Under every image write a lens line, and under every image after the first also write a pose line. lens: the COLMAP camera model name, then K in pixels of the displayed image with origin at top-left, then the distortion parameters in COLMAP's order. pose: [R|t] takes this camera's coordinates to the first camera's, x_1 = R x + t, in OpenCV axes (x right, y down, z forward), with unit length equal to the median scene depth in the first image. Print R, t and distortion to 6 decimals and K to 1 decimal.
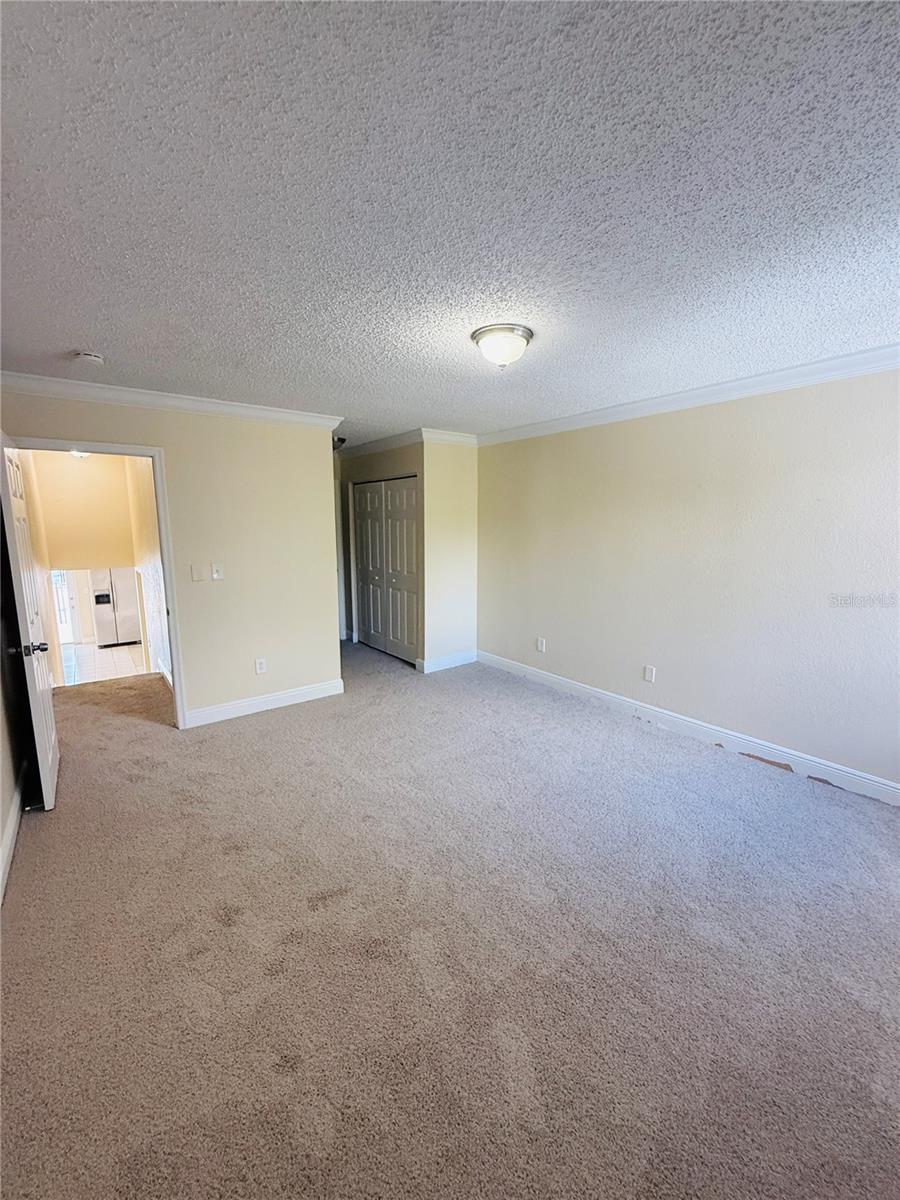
lens RADIAL K [[480.1, 0, 451.5], [0, 480.1, 596.3], [0, 0, 1]] dist [0.000724, 0.000257]
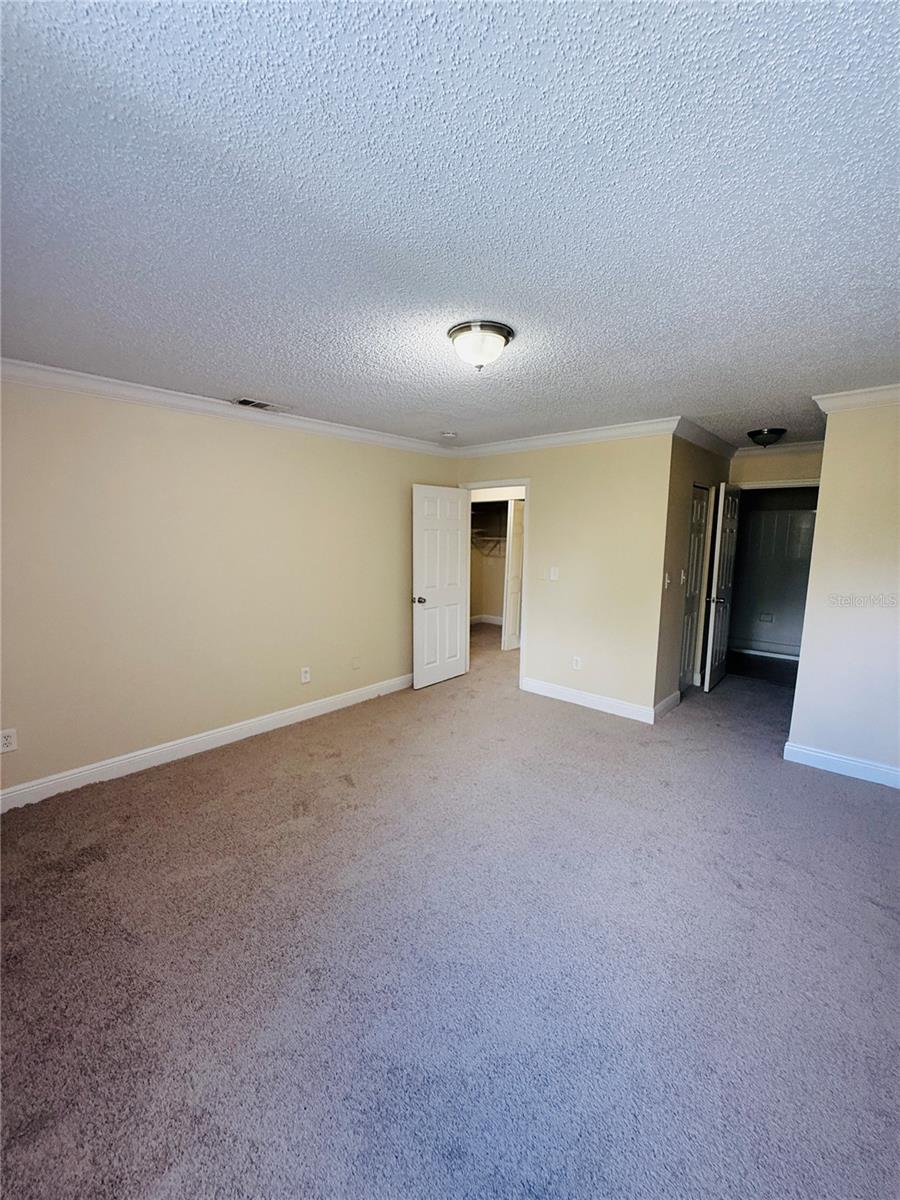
lens RADIAL K [[480.1, 0, 451.5], [0, 480.1, 596.3], [0, 0, 1]] dist [0.000724, 0.000257]
pose [[0.193179, 0.137780, -0.971441, 0.781123], [-0.158594, 0.981456, 0.107663, -0.102756], [0.968261, 0.133266, 0.211448, 0.602431]]
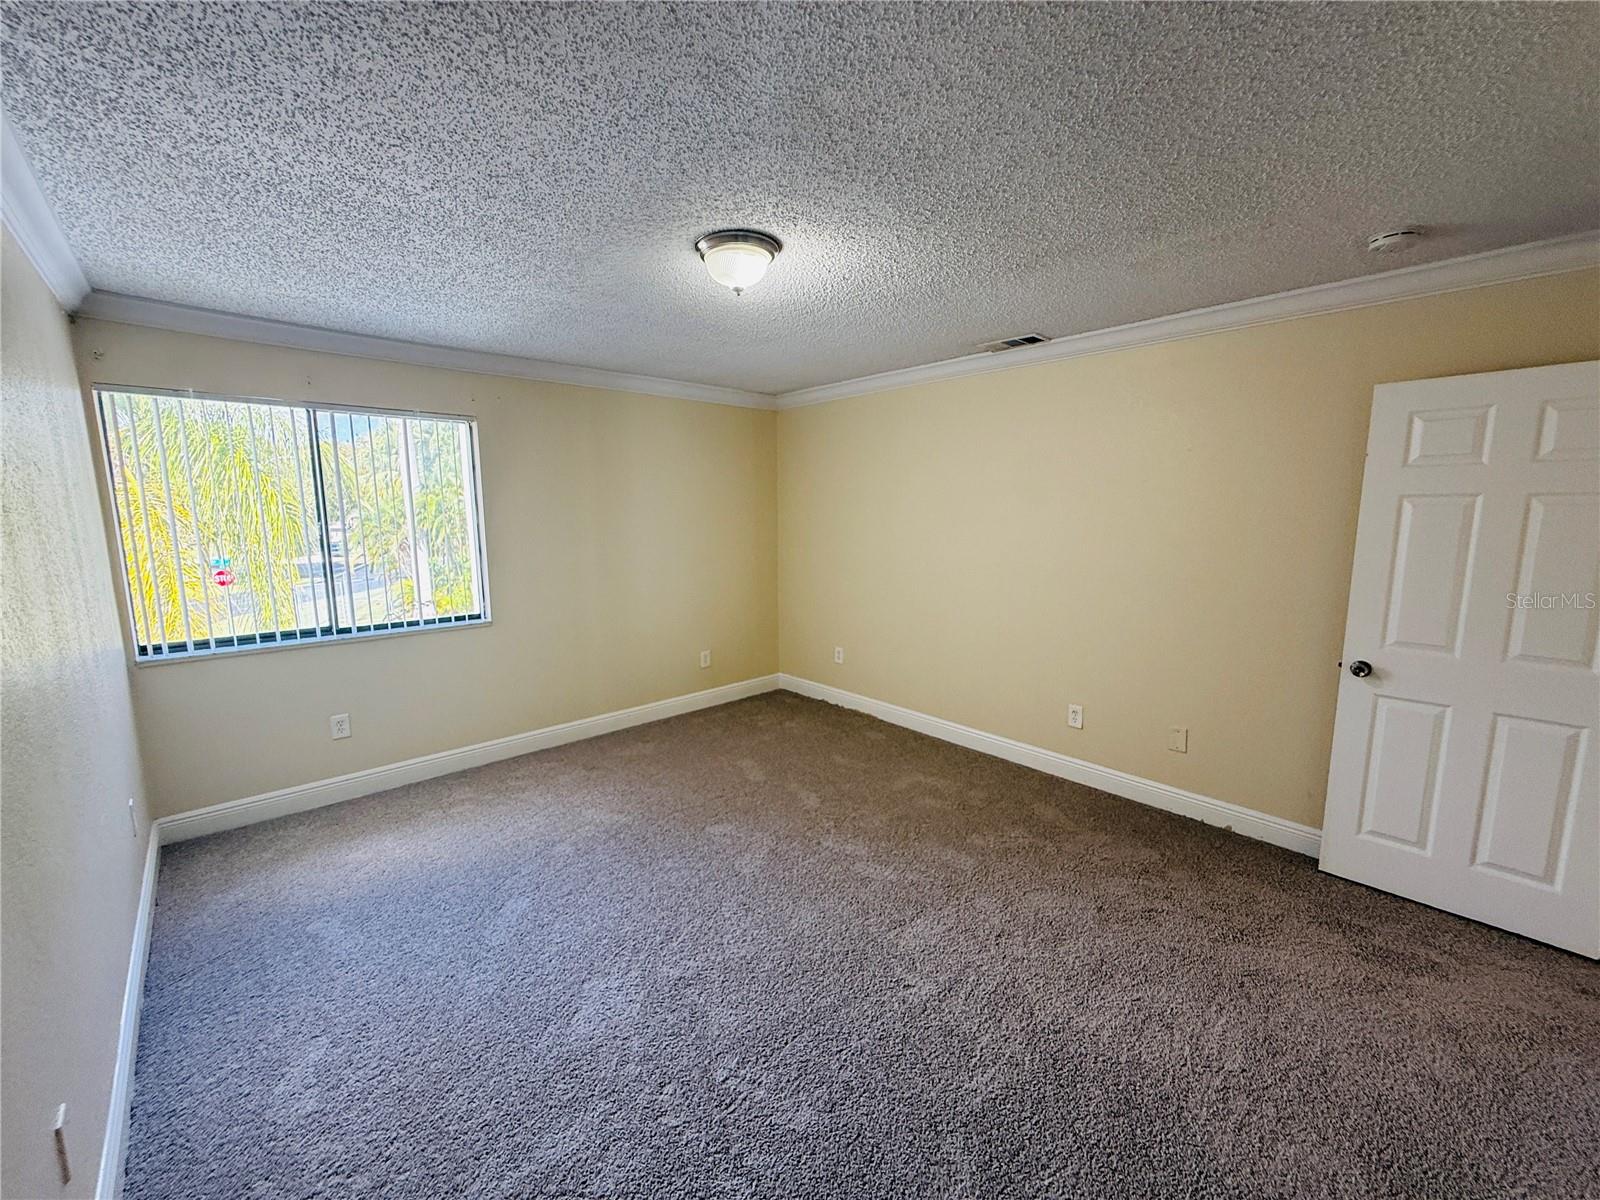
lens RADIAL K [[640.1, 0, 795.0], [0, 640.1, 599.3], [0, 0, 1]] dist [0.000724, 0.000257]
pose [[-0.994541, 0.022479, -0.101901, 0.096940], [-0.008406, 0.956090, 0.292953, -0.235986], [0.104012, 0.292211, -0.950681, 1.525217]]
